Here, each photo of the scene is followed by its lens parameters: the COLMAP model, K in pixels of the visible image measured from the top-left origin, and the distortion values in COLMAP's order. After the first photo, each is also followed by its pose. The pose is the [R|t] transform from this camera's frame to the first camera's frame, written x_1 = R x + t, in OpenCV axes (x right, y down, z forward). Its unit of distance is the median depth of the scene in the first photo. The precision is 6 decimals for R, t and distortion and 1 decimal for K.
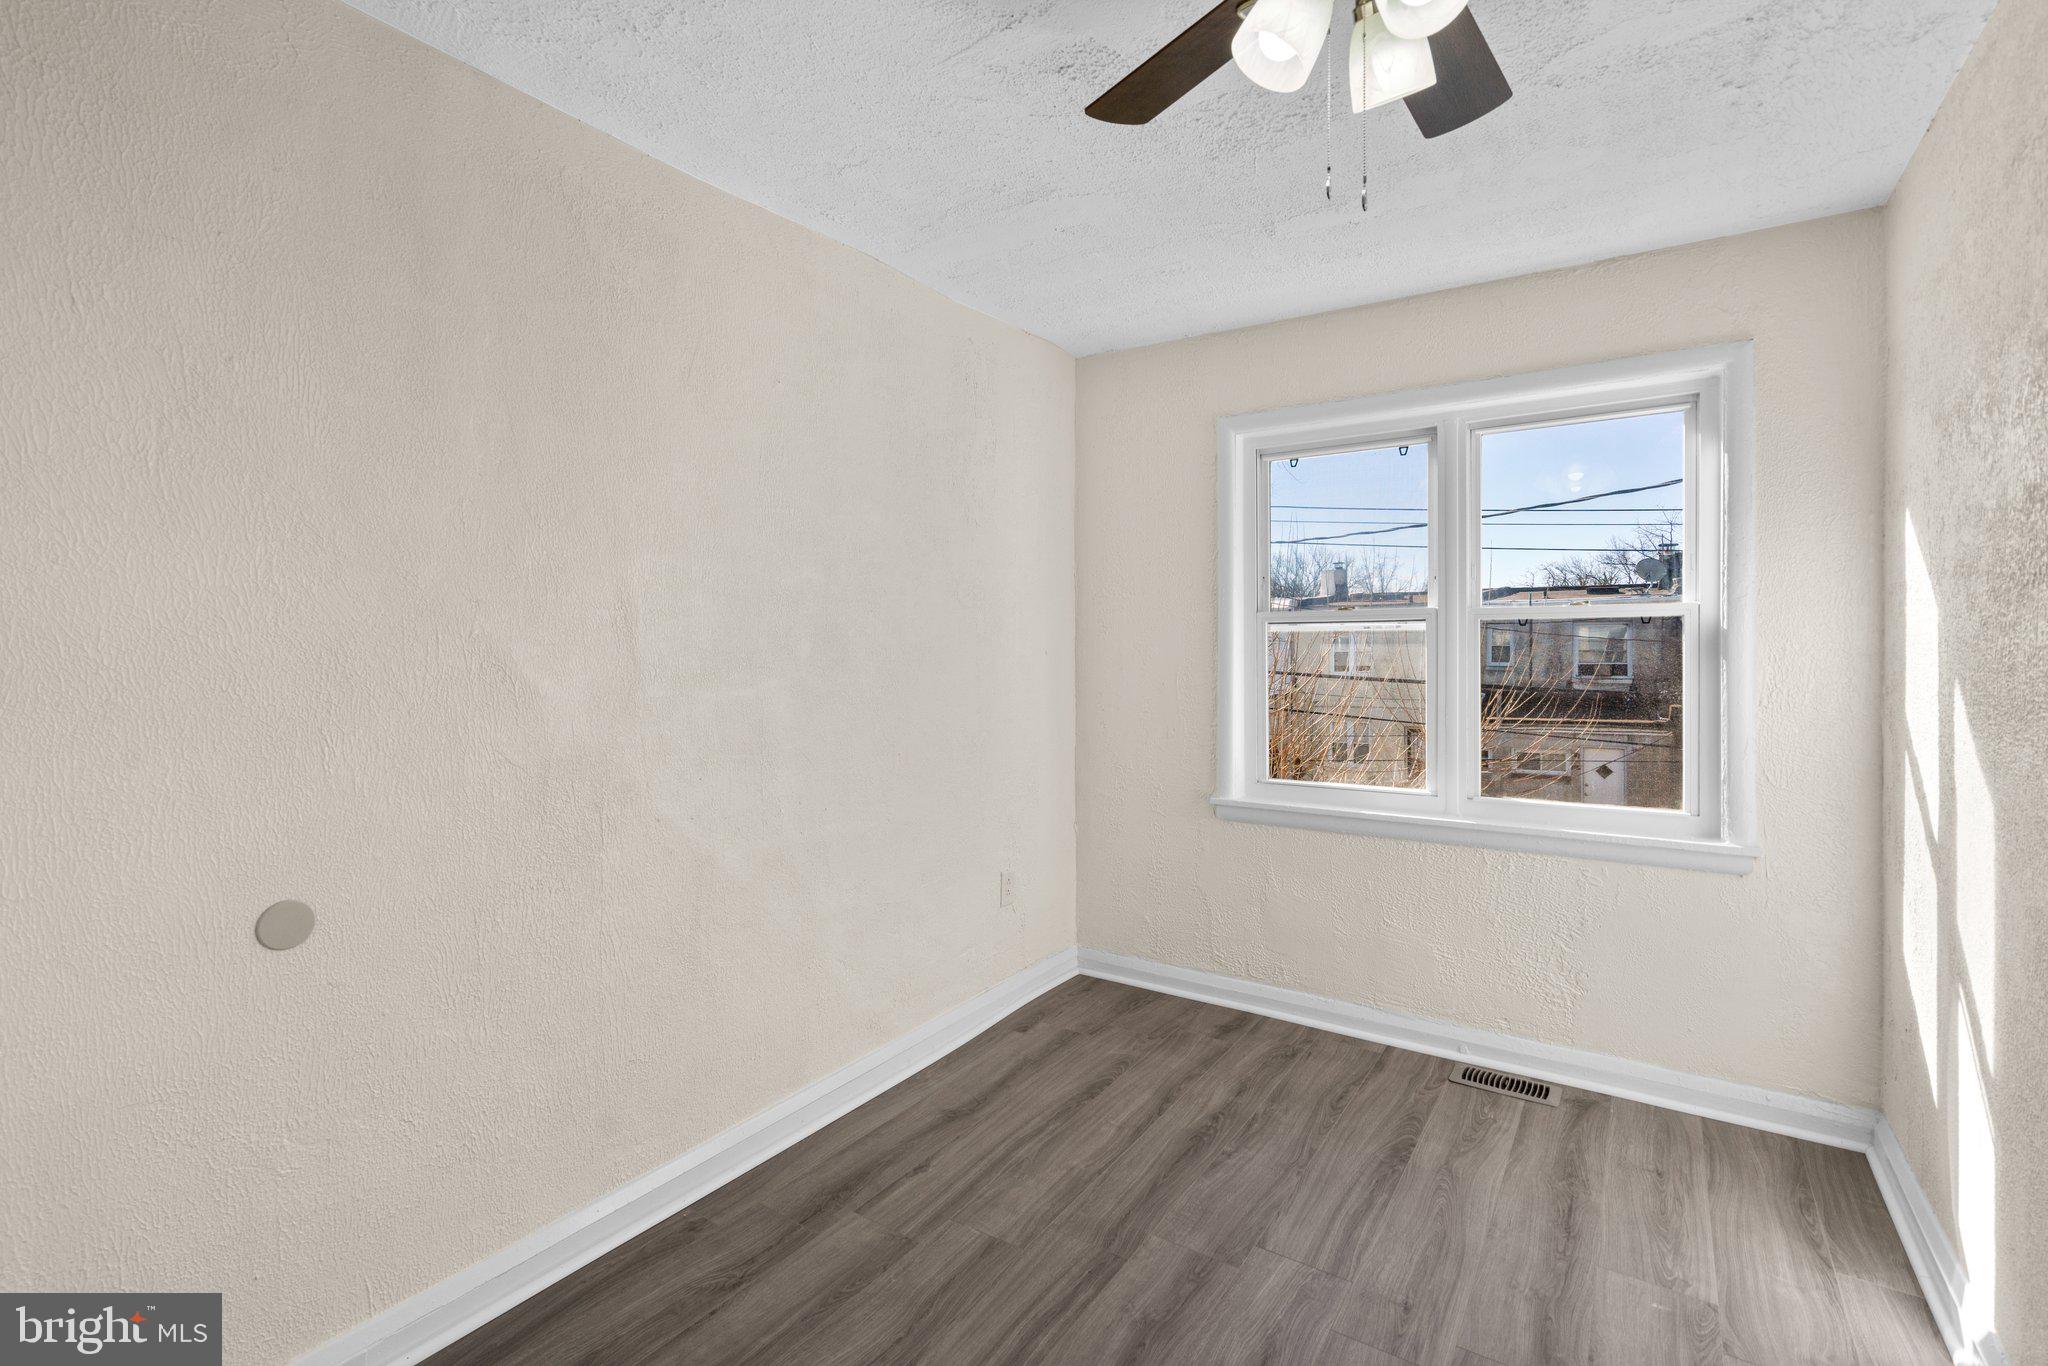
lens RADIAL K [[928.1, 0, 1054.8], [0, 928.1, 643.9], [0, 0, 1]] dist [-0.007343, 0.004429]
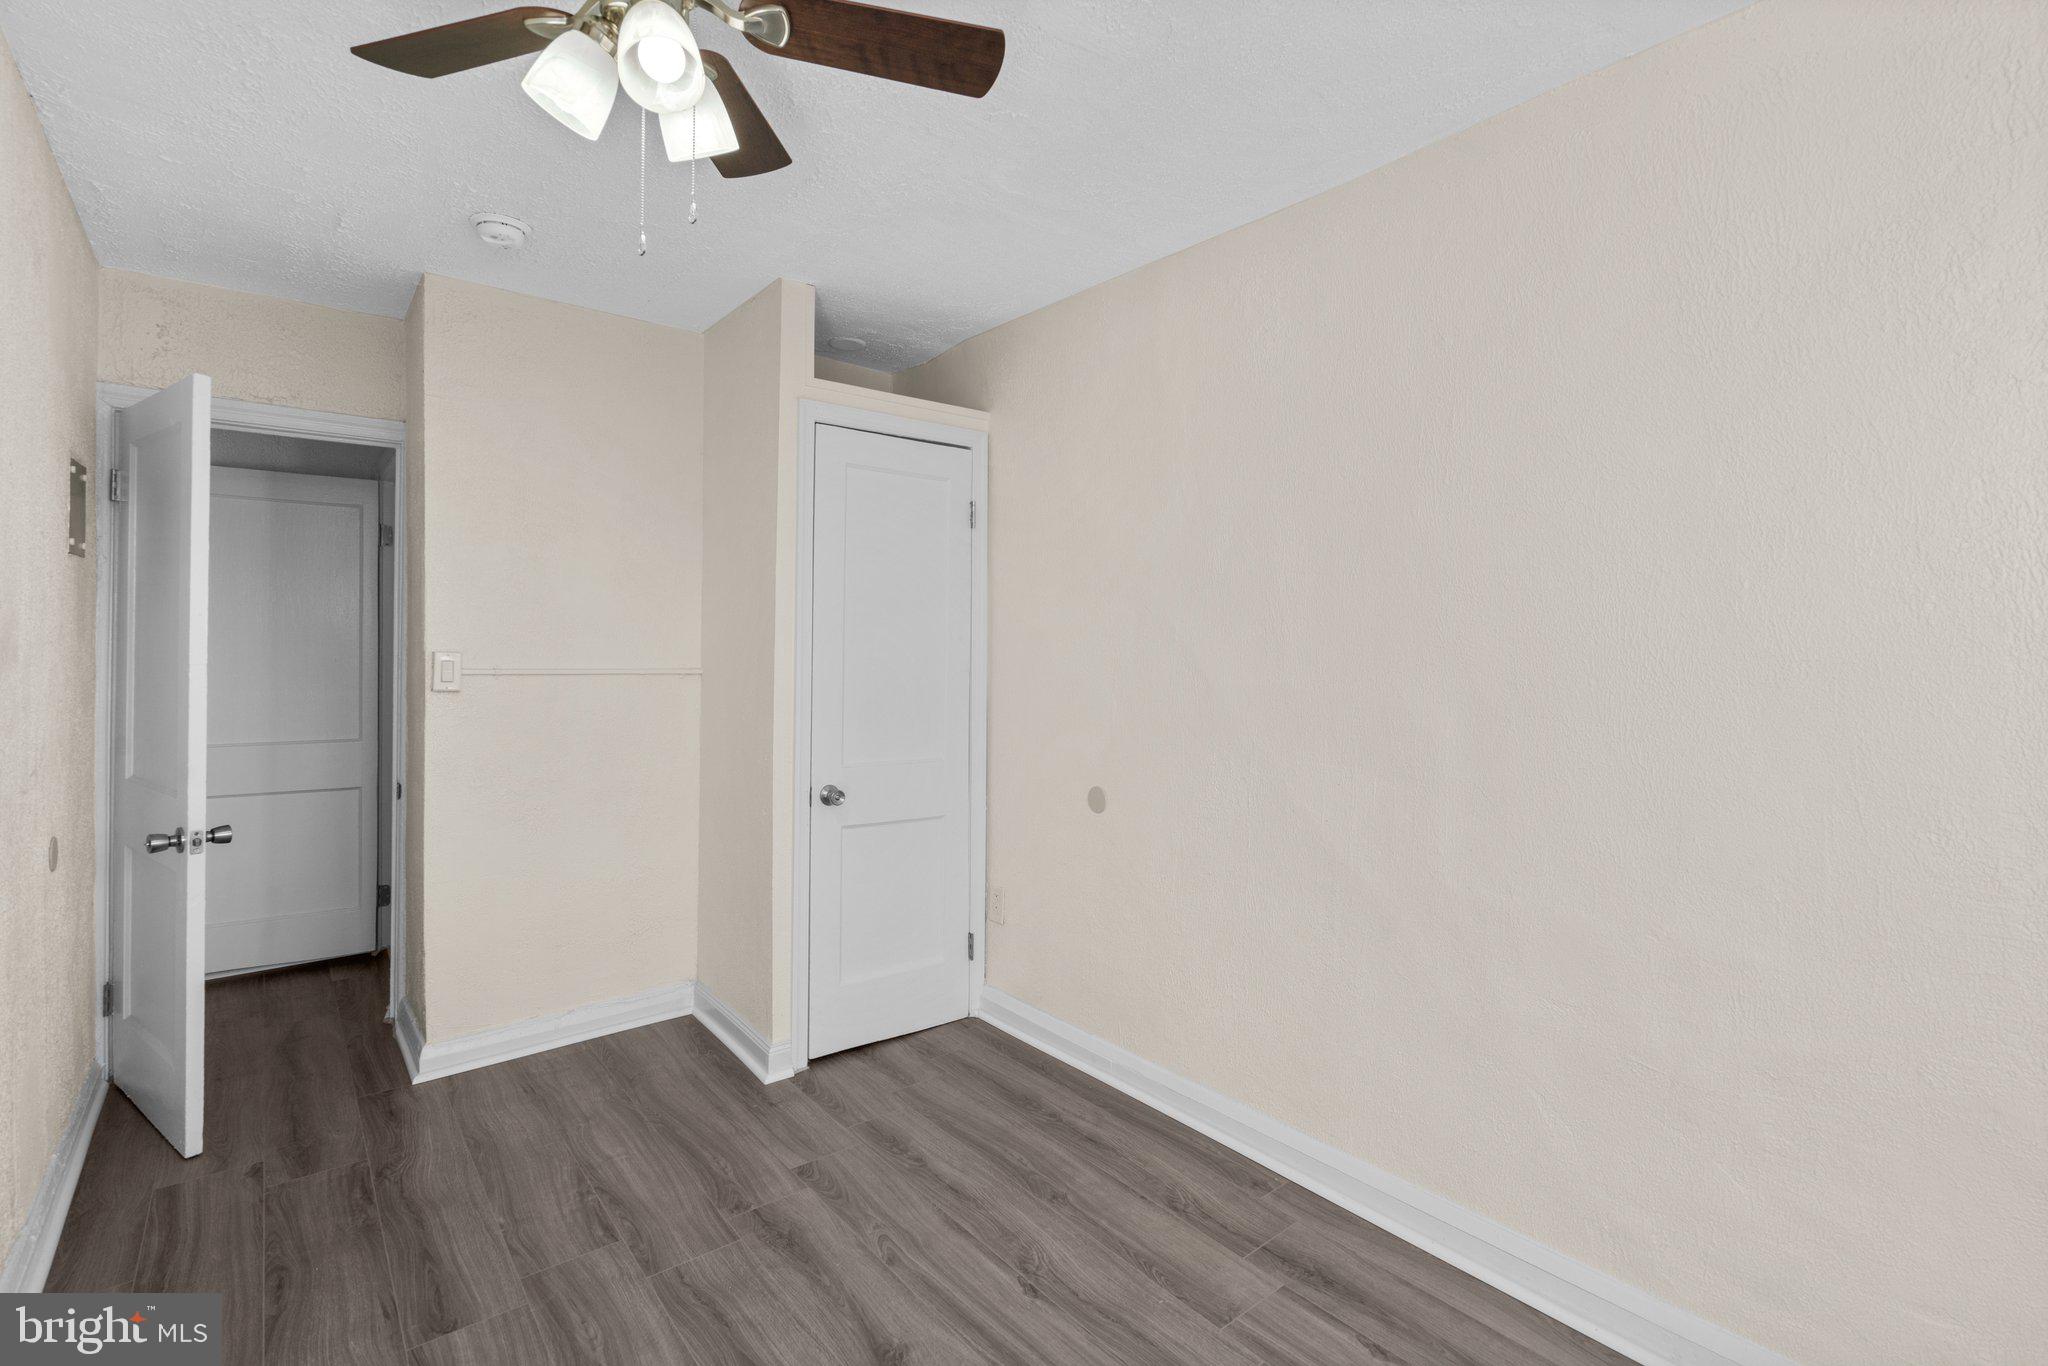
lens RADIAL K [[928.1, 0, 1017.7], [0, 928.1, 675.5], [0, 0, 1]] dist [-0.007343, 0.004429]
pose [[-0.309064, 0.031179, -0.950530, 0.746831], [-0.007481, 0.999352, 0.035213, -0.014724], [0.951012, 0.017994, -0.308630, 1.079323]]
